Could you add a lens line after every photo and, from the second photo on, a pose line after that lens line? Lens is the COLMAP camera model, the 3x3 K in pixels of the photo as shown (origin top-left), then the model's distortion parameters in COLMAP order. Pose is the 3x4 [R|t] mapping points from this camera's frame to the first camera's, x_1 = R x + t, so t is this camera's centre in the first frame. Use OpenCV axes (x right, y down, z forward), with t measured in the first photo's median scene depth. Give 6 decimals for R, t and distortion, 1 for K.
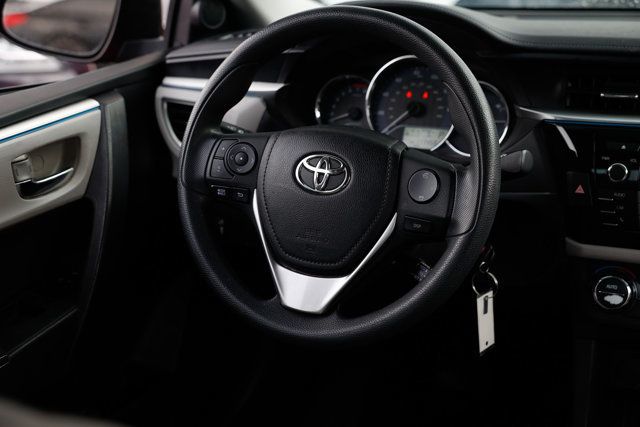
lens RADIAL K [[1043.0, 0, 321.7], [0, 1043.0, 209.9], [0, 0, 1]] dist [0.176805, 0.000000]
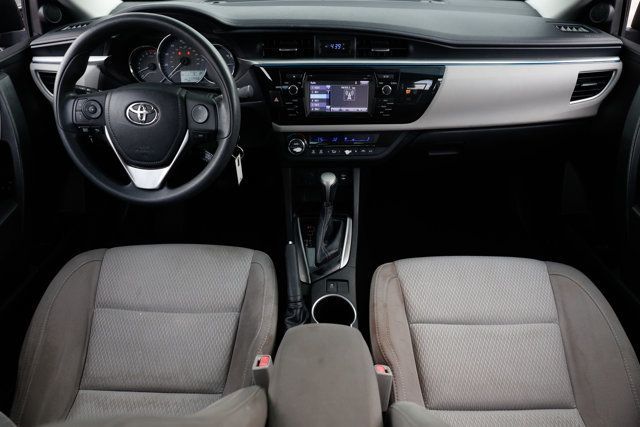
lens RADIAL K [[436.8, 0, 316.4], [0, 436.8, 210.3], [0, 0, 1]] dist [-0.107748, 0.086546]
pose [[0.923238, -0.213218, 0.319641, 0.005479], [0.103835, 0.939400, 0.326719, -0.082681], [-0.369933, -0.268450, 0.889429, 0.176054]]
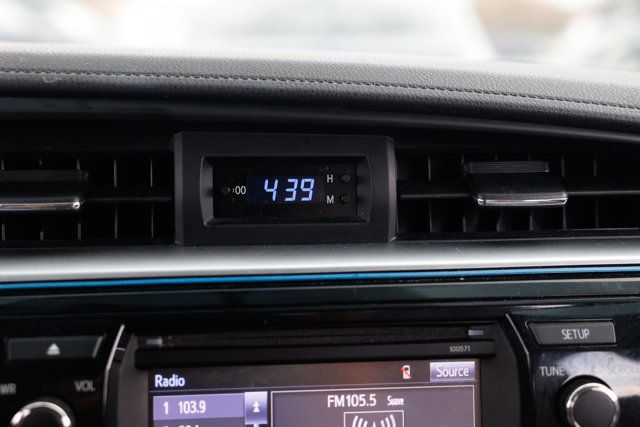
lens RADIAL K [[903.8, 0, 319.5], [0, 903.8, 215.2], [0, 0, 1]] dist [0.101561, 0.000000]
pose [[0.875486, -0.069240, 0.478257, 0.216488], [0.125235, 0.988379, -0.086159, -0.064503], [-0.466733, 0.135326, 0.873983, 0.677418]]
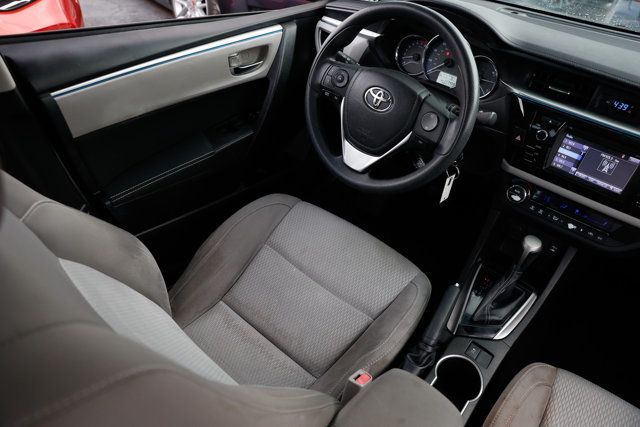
lens RADIAL K [[436.8, 0, 317.3], [0, 436.8, 211.0], [0, 0, 1]] dist [-0.107748, 0.086546]
pose [[0.953563, 0.260287, -0.151551, 0.059857], [-0.189608, 0.909718, 0.369408, -0.108721], [0.234021, -0.323519, 0.916826, 0.208385]]
